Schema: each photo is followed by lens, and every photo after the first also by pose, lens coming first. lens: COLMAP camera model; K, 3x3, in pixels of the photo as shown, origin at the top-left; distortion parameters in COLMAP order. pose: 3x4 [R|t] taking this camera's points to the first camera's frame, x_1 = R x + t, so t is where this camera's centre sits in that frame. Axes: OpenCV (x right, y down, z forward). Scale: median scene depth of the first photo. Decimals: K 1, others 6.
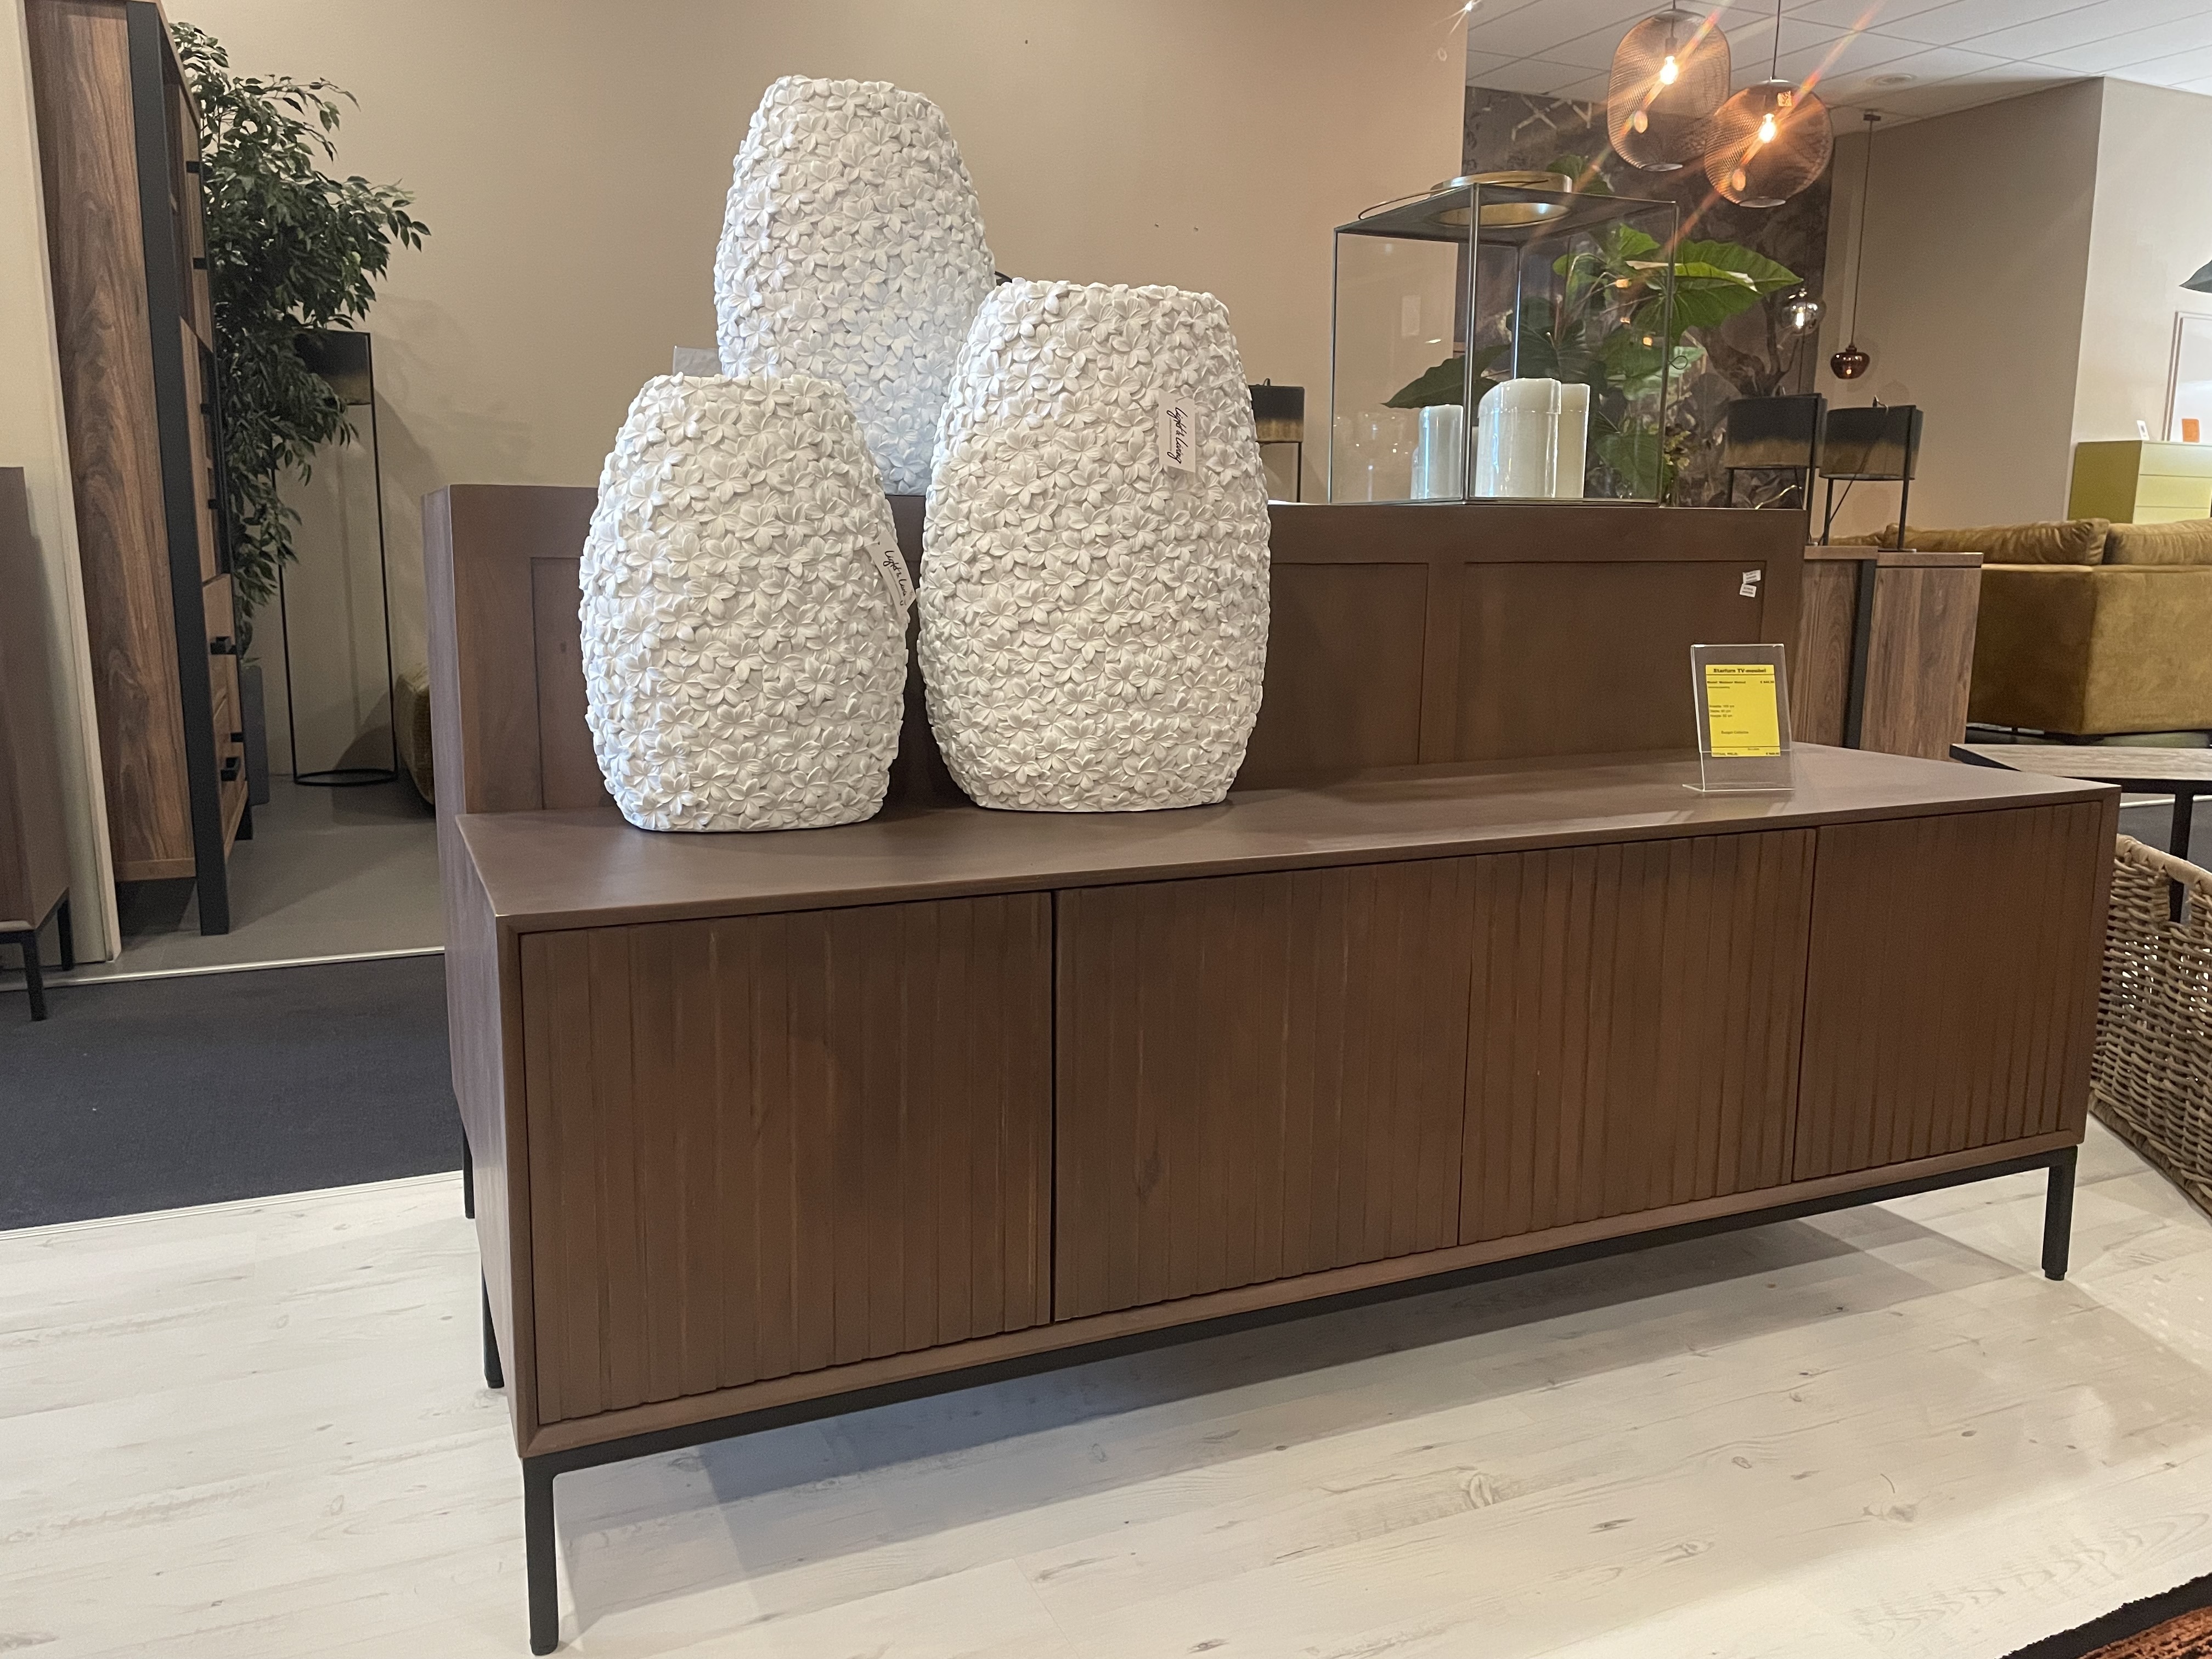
lens RADIAL K [[1698.6, 0, 1106.0], [0, 1698.6, 829.5], [0, 0, 1]] dist [0.083132, 0.000323]
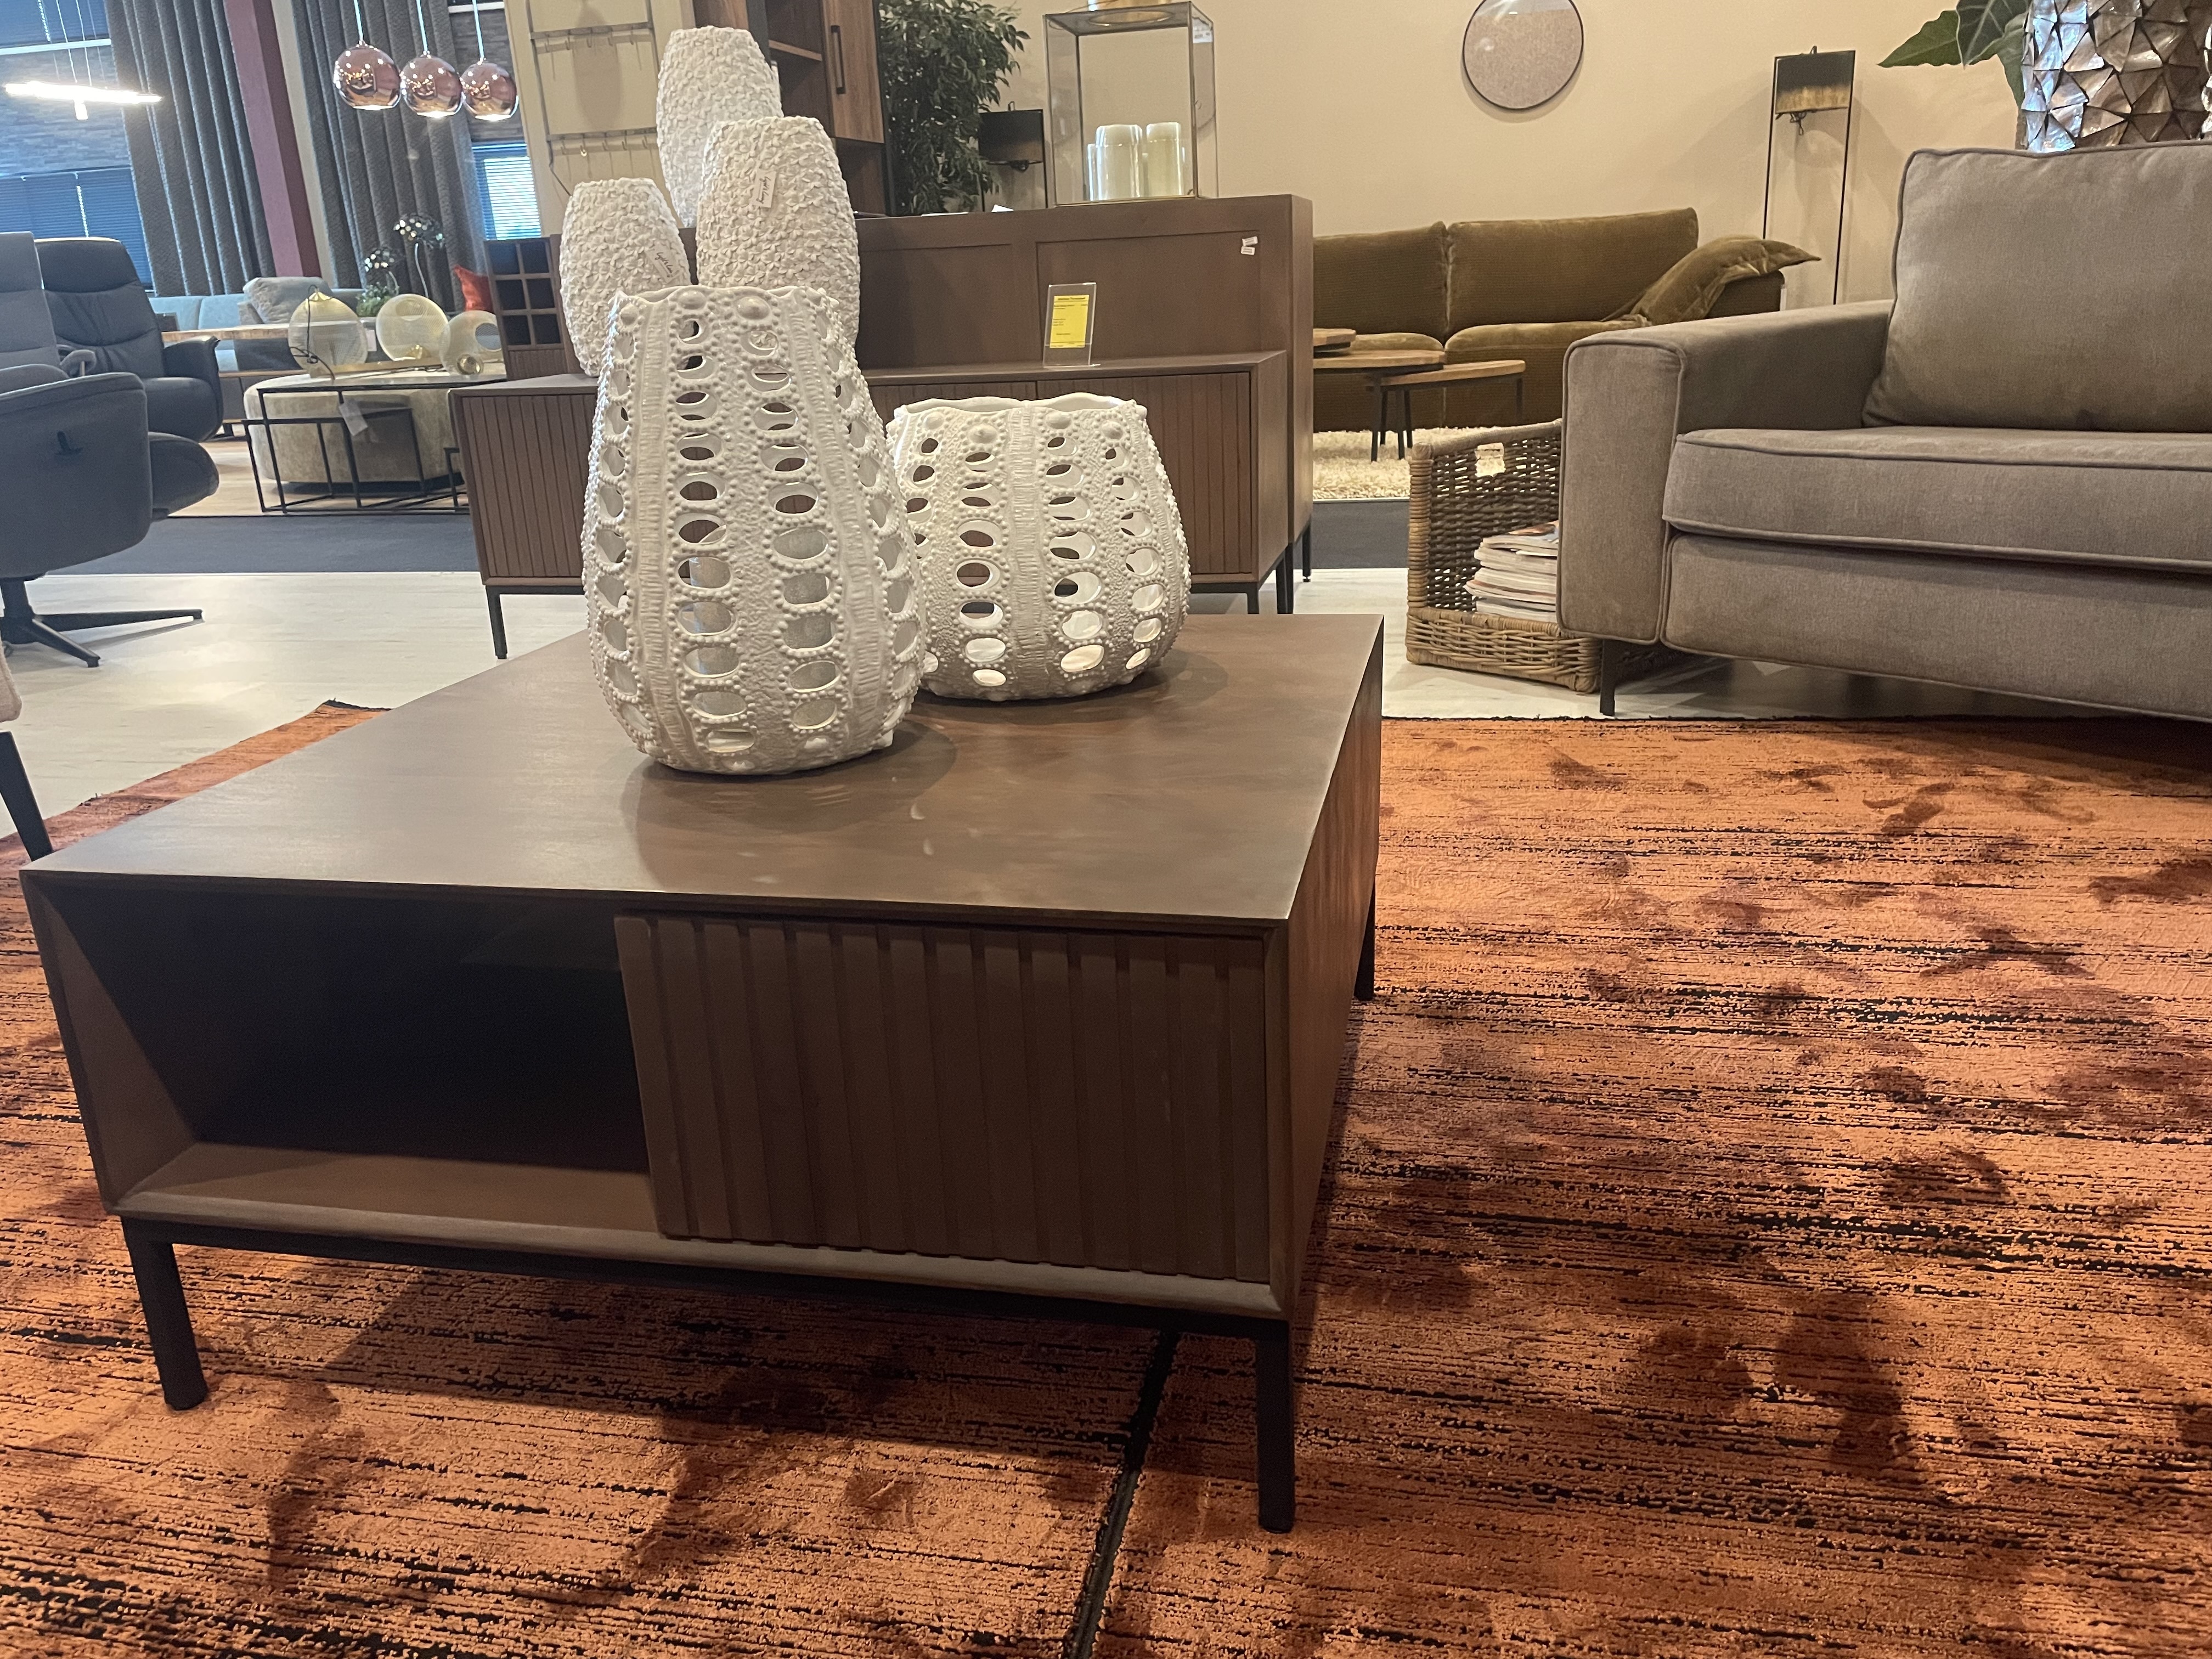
lens RADIAL K [[1671.3, 0, 1106.0], [0, 1671.3, 829.5], [0, 0, 1]] dist [0.003329, -0.000496]
pose [[0.799109, 0.152722, -0.581465, 1.751877], [-0.050506, 0.980830, 0.188205, 0.143612], [0.599061, -0.121028, 0.791503, -0.519030]]
